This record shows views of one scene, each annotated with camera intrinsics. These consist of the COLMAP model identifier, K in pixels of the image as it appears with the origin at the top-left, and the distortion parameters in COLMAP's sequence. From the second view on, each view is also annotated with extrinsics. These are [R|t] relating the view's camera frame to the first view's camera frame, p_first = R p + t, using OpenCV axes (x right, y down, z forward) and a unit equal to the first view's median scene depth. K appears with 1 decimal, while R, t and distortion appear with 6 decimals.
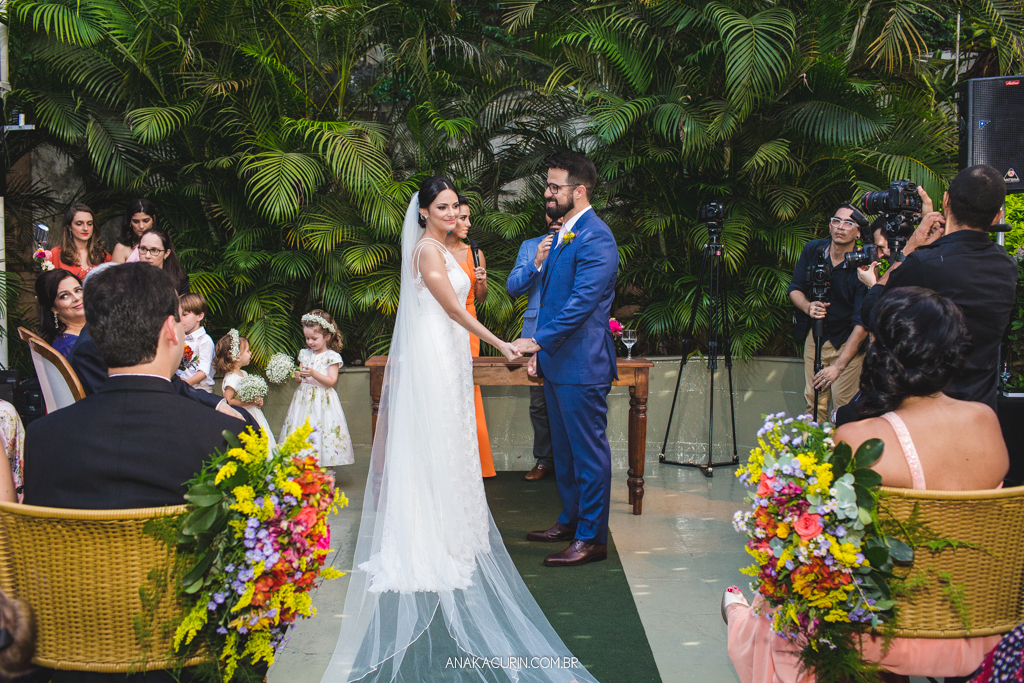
lens RADIAL K [[1057.1, 0, 516.1], [0, 1057.1, 311.5], [0, 0, 1]] dist [-0.030165, -0.000302]
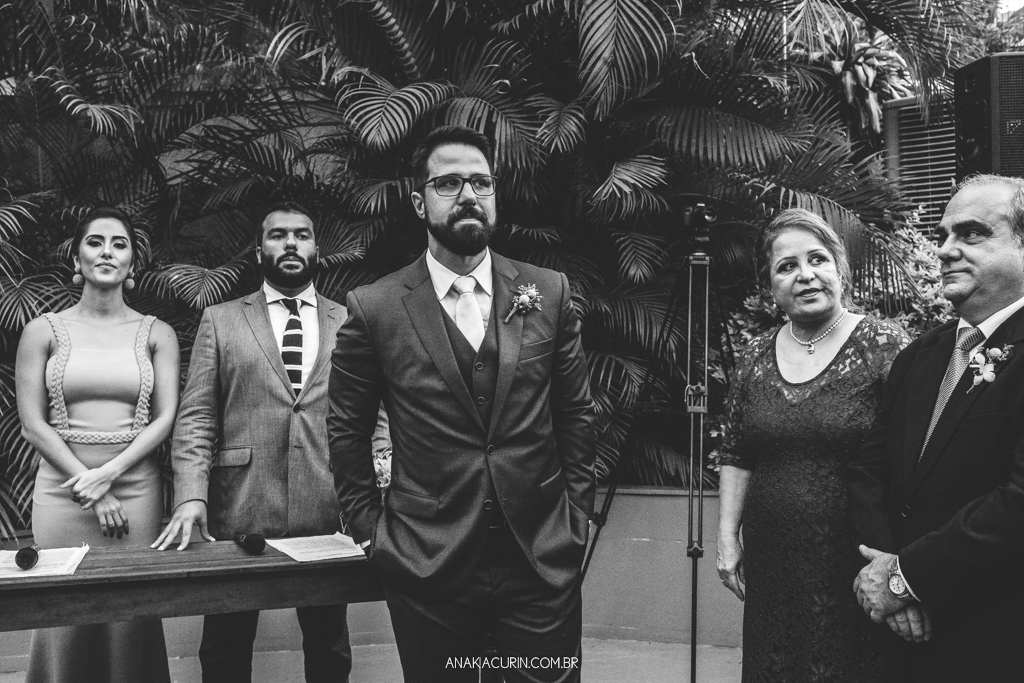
lens RADIAL K [[1016.5, 0, 514.0], [0, 1016.5, 317.6], [0, 0, 1]] dist [-0.044778, 0.083235]
pose [[0.946948, 0.003872, 0.321363, -0.022336], [0.020308, 0.997208, -0.071858, -0.019690], [-0.320744, 0.074572, 0.944226, 0.408180]]
